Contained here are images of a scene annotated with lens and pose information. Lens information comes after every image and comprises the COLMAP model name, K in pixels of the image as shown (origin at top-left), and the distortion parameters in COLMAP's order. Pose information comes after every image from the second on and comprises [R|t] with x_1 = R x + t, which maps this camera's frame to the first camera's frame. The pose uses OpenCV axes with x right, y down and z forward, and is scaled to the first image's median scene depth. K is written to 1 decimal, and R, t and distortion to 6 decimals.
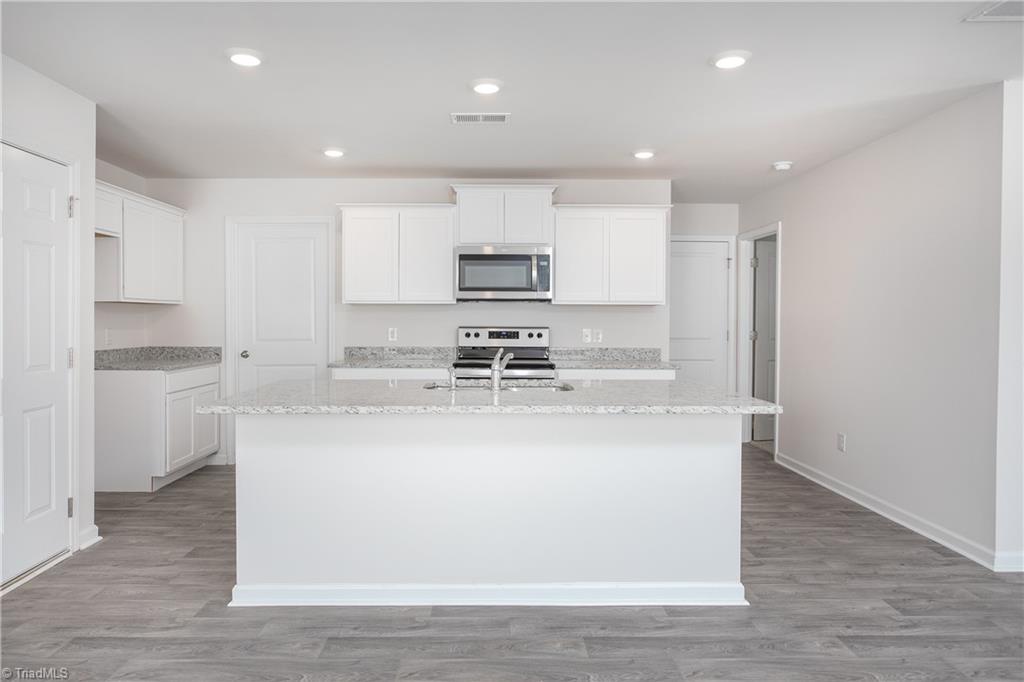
lens RADIAL K [[654.7, 0, 483.9], [0, 654.7, 328.1], [0, 0, 1]] dist [-0.005504, -0.002026]
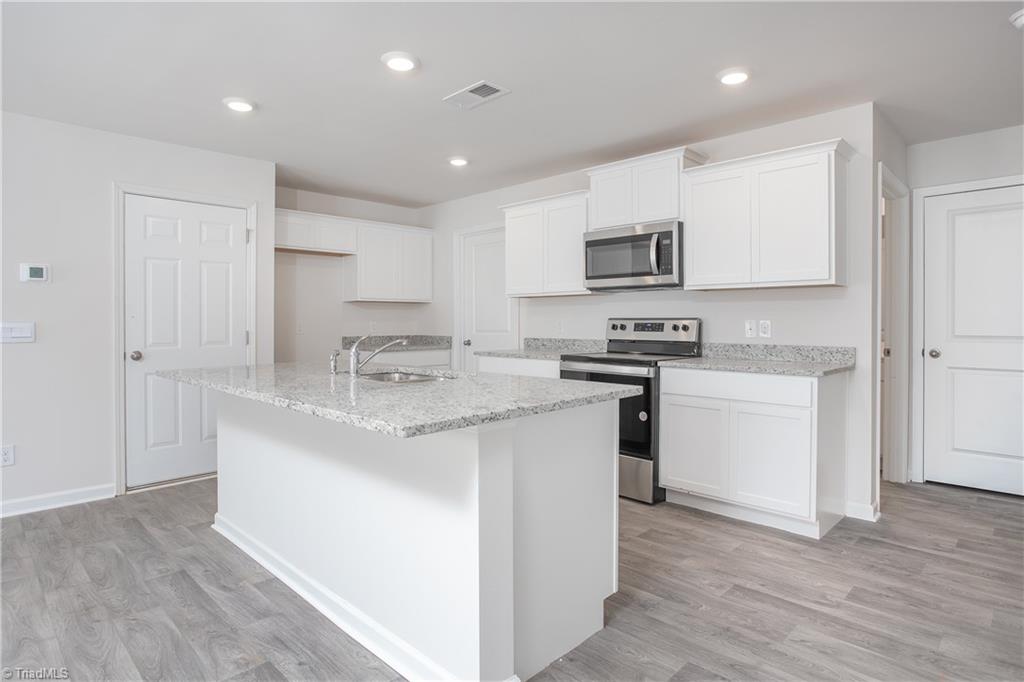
lens RADIAL K [[554.8, 0, 506.2], [0, 554.8, 324.2], [0, 0, 1]] dist [-0.007136, 0.001997]
pose [[0.704660, -0.000640, -0.709545, 0.446013], [-0.005627, 0.999963, -0.006490, 0.013051], [0.709523, 0.008566, 0.704630, 0.348076]]
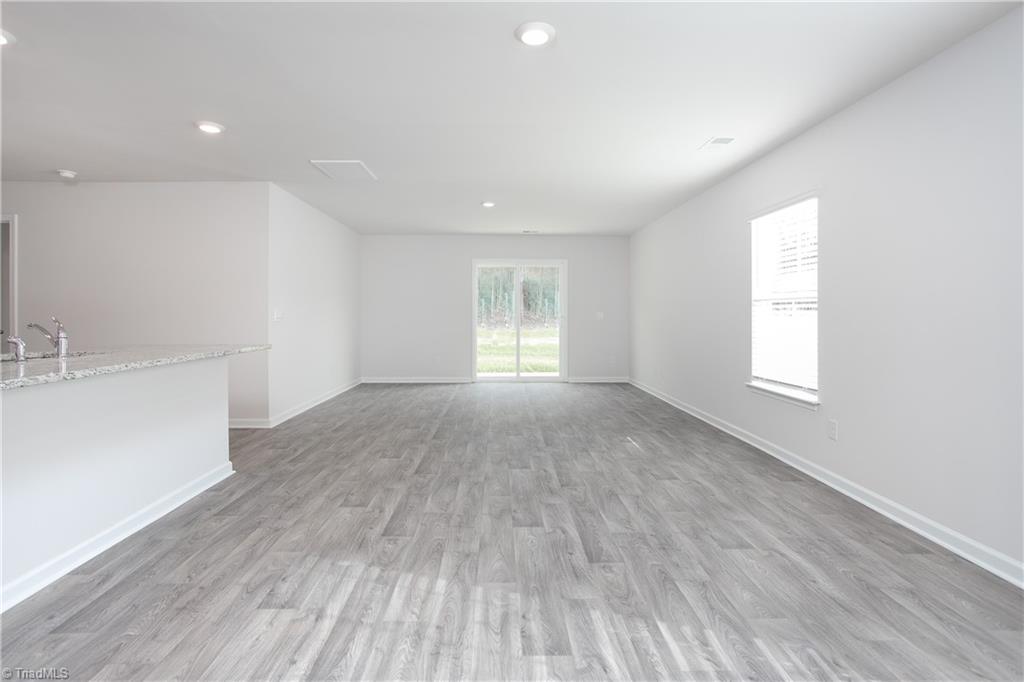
lens RADIAL K [[503.0, 0, 514.0], [0, 503.0, 340.3], [0, 0, 1]] dist [0.005198, 0.001904]
pose [[-0.024299, -0.058445, 0.997995, -0.460875], [0.024593, 0.997953, 0.059041, 0.022711], [-0.999402, 0.025978, -0.022812, 0.181470]]
